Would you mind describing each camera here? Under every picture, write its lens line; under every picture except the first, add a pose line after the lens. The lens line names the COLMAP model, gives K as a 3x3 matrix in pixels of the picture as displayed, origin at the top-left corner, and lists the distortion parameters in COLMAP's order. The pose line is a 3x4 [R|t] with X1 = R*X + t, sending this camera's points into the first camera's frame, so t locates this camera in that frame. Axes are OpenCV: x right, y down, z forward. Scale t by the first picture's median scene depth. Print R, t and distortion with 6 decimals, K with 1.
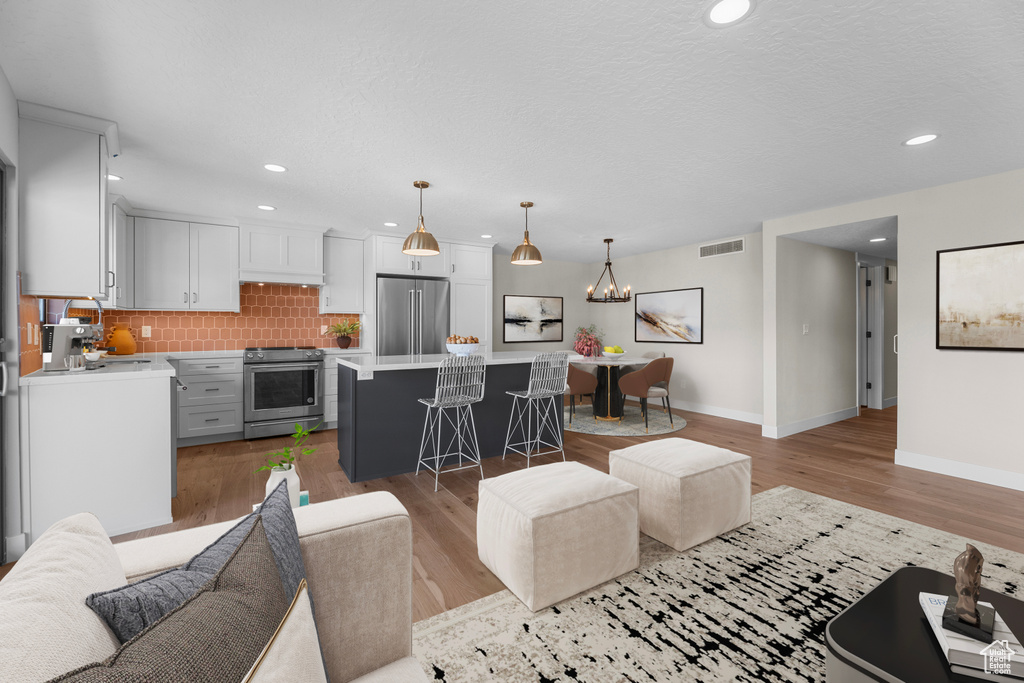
lens RADIAL K [[425.1, 0, 513.0], [0, 425.1, 337.9], [0, 0, 1]] dist [-0.000332, -0.000047]
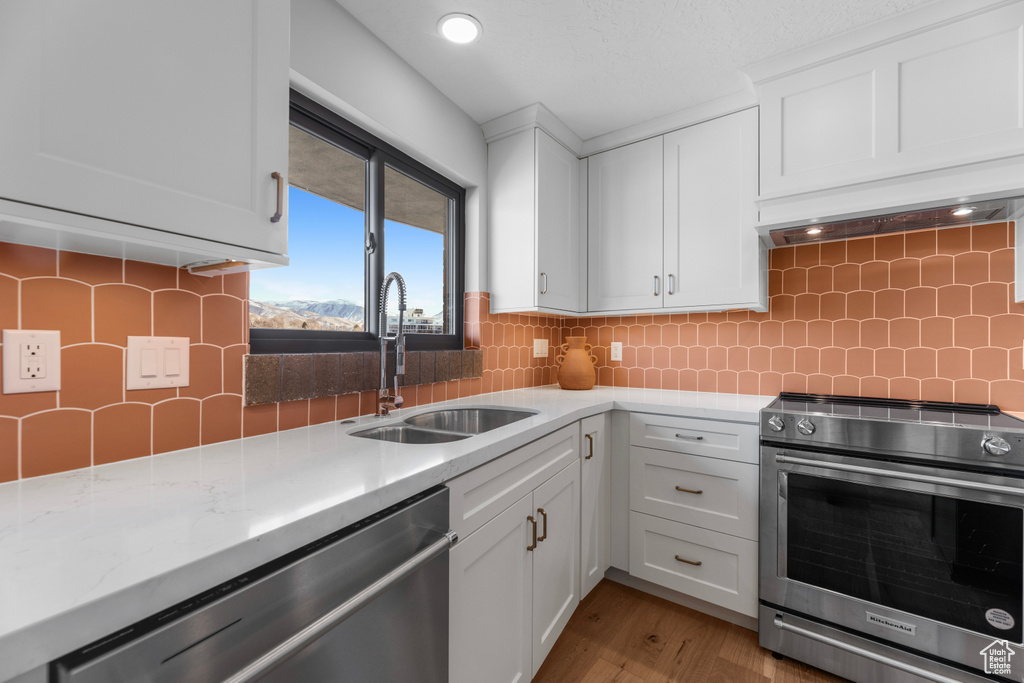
lens RADIAL K [[425.1, 0, 513.0], [0, 425.1, 337.9], [0, 0, 1]] dist [-0.000332, -0.000047]
pose [[0.359165, -0.008387, -0.933236, -0.386362], [-0.019377, 0.999677, -0.016441, -0.023171], [0.933073, 0.023989, 0.358887, 0.706985]]
